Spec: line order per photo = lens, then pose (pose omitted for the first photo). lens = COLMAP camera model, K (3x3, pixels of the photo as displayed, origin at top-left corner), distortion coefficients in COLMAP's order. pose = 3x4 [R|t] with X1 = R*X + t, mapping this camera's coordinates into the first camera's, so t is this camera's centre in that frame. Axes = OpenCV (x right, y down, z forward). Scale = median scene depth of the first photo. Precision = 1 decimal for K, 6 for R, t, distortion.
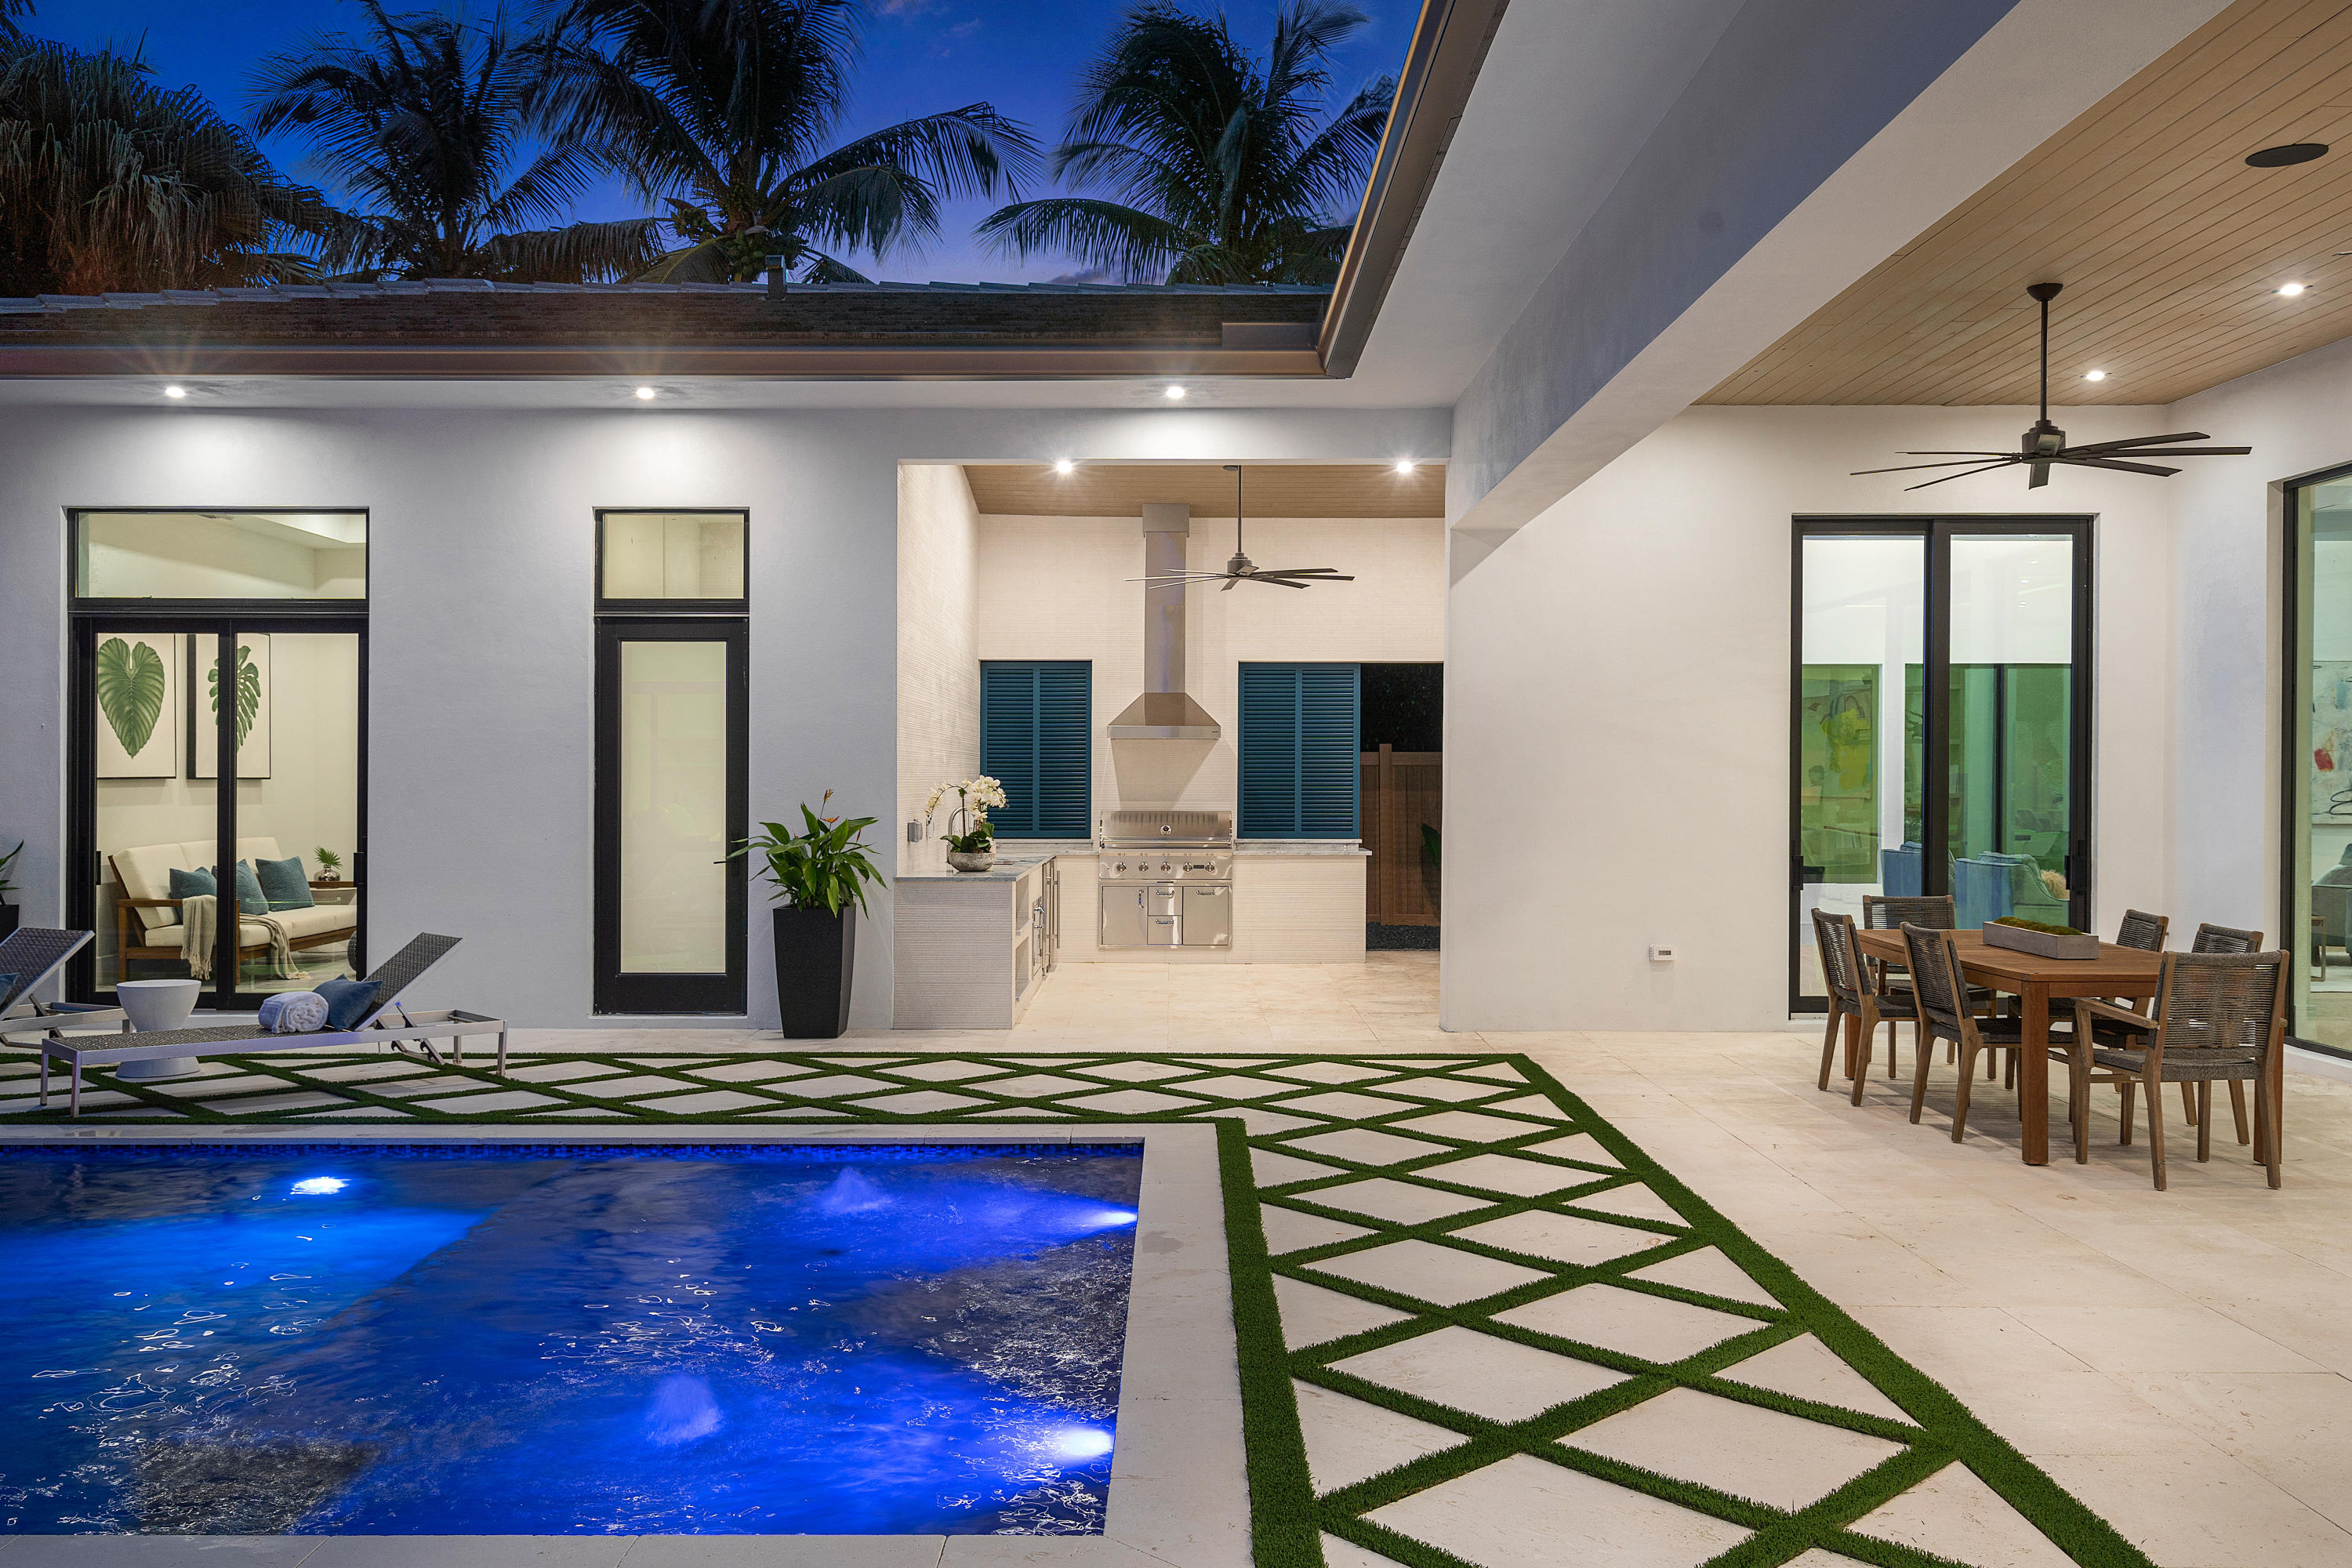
lens RADIAL K [[1889.6, 0, 1176.0], [0, 1889.6, 784.0], [0, 0, 1]] dist [-0.007190, 0.002798]
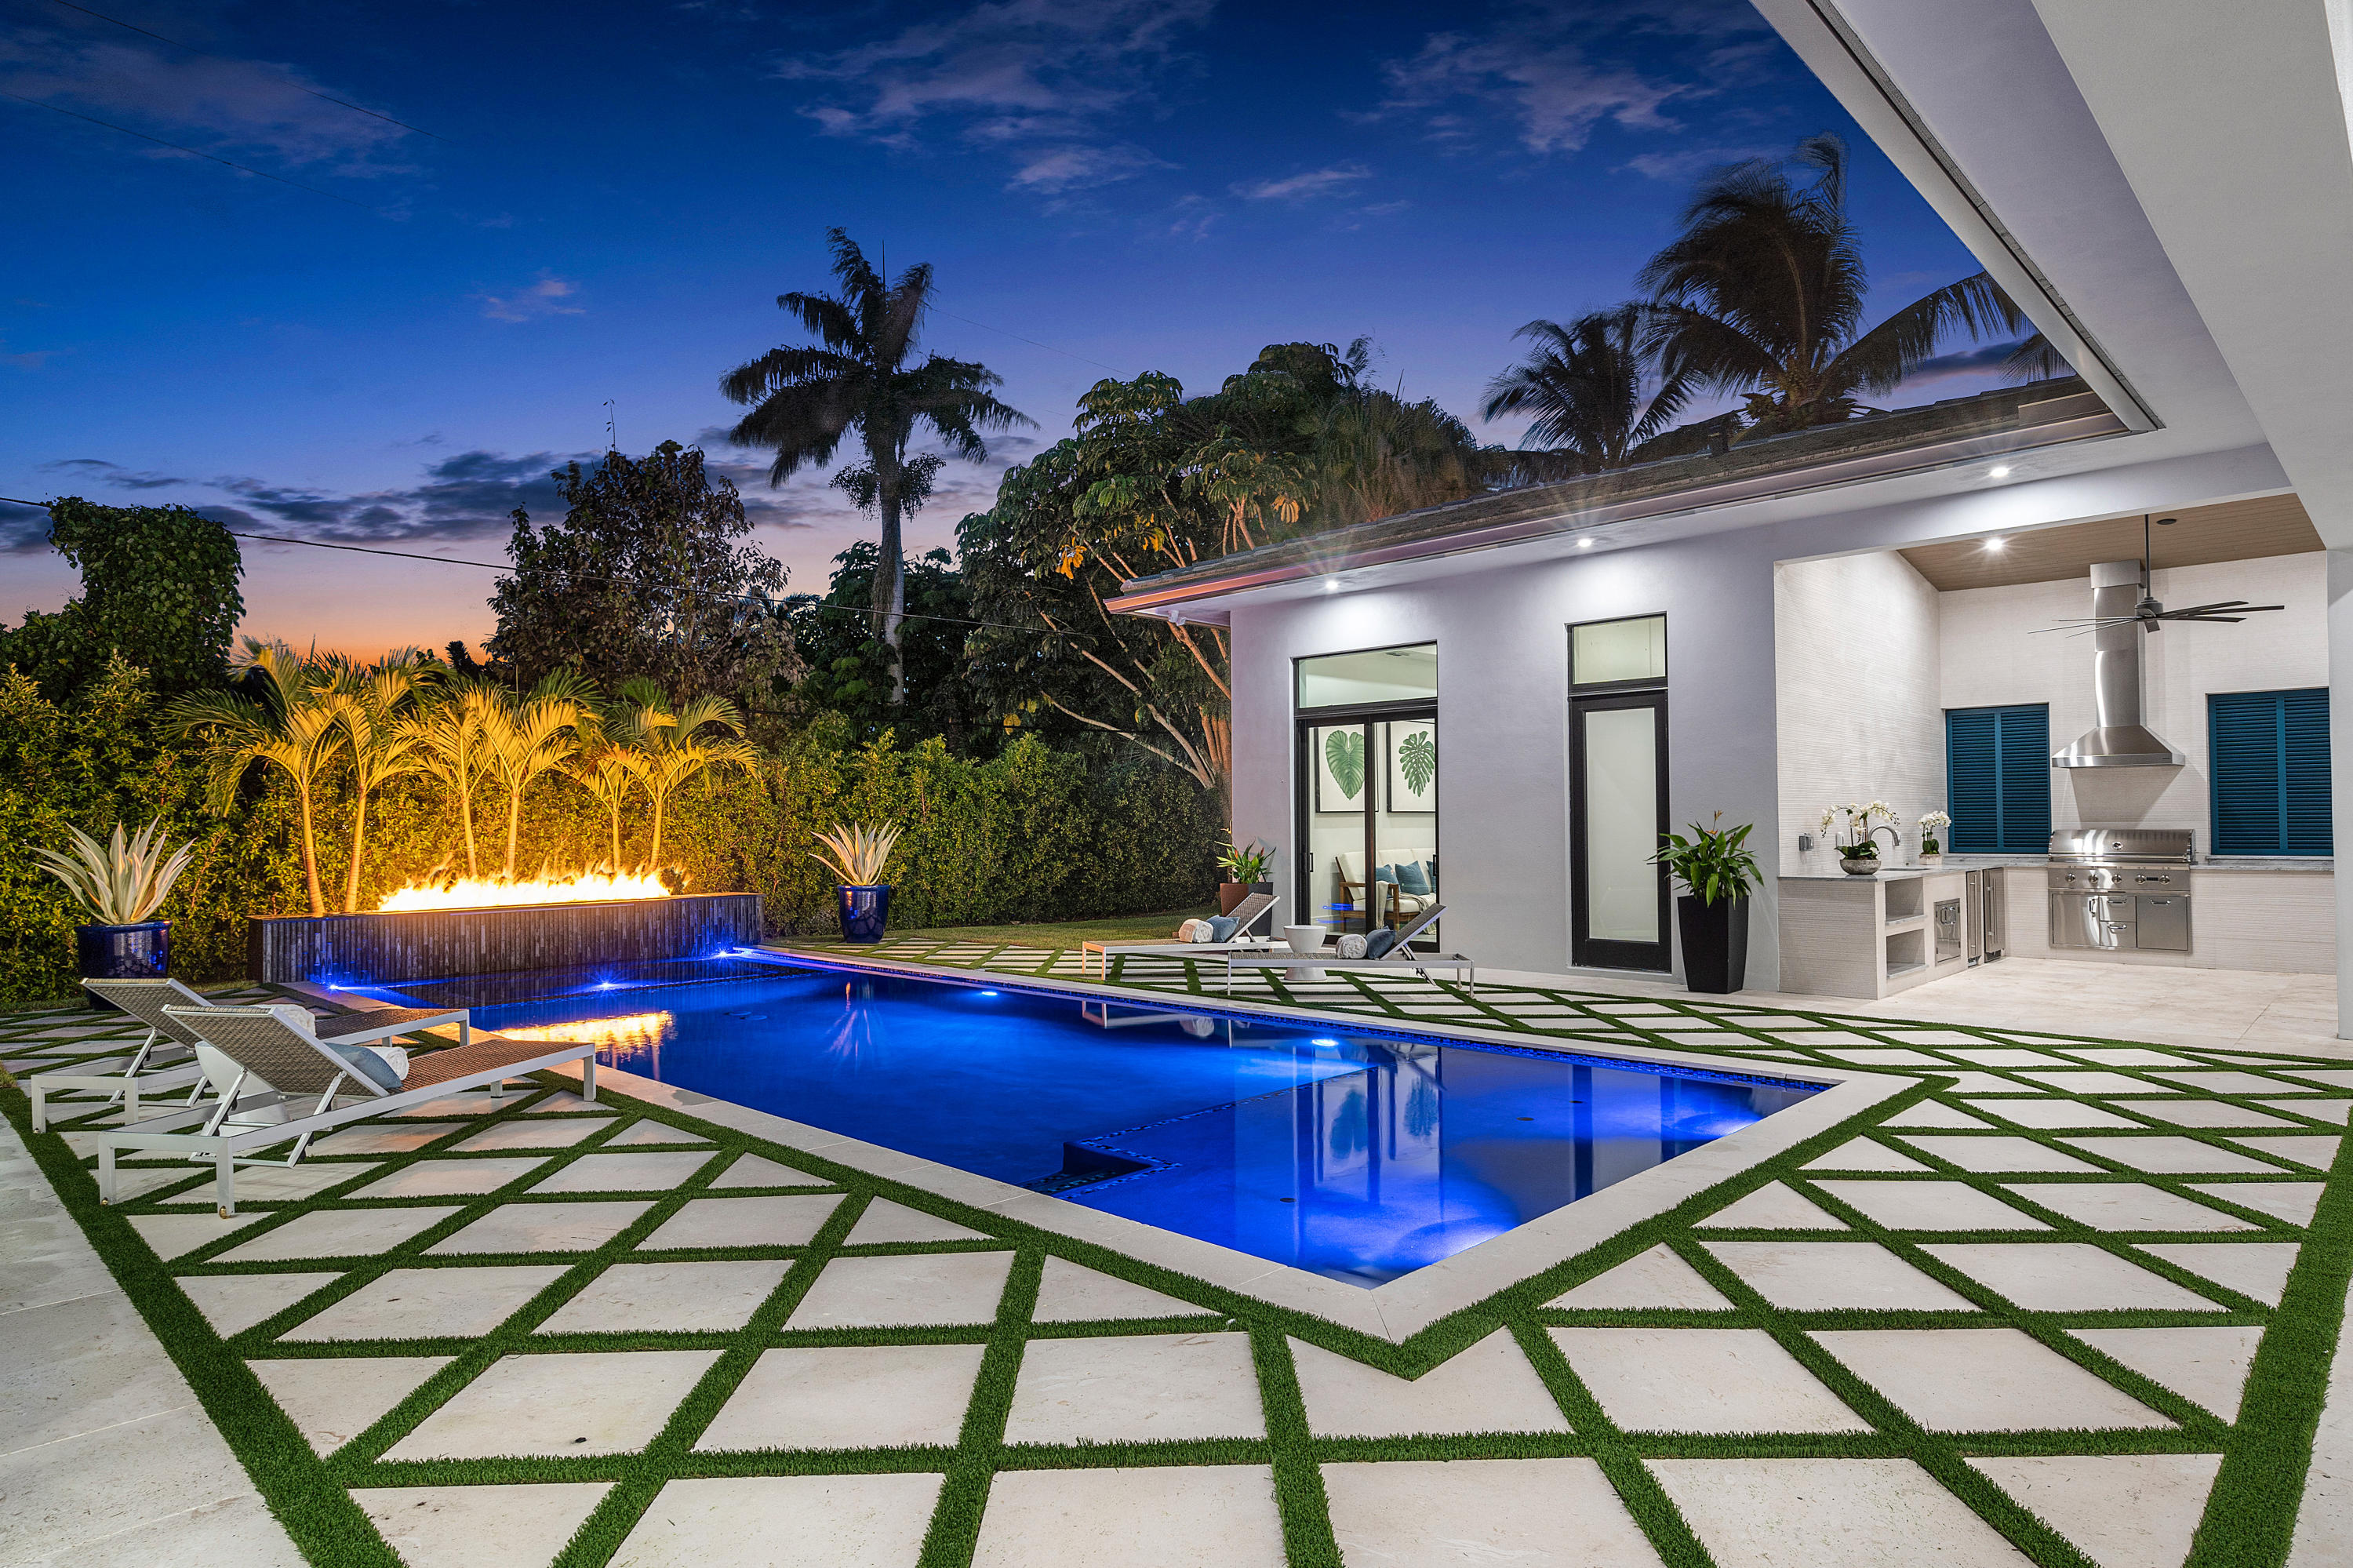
lens RADIAL K [[1302.6, 0, 1176.5], [0, 1302.6, 784.0], [0, 0, 1]] dist [0.000005, 0.000280]
pose [[0.719540, -0.028752, -0.693855, 0.175709], [0.007580, 0.999408, -0.033553, 0.011646], [0.694410, 0.018883, 0.719332, 0.048743]]
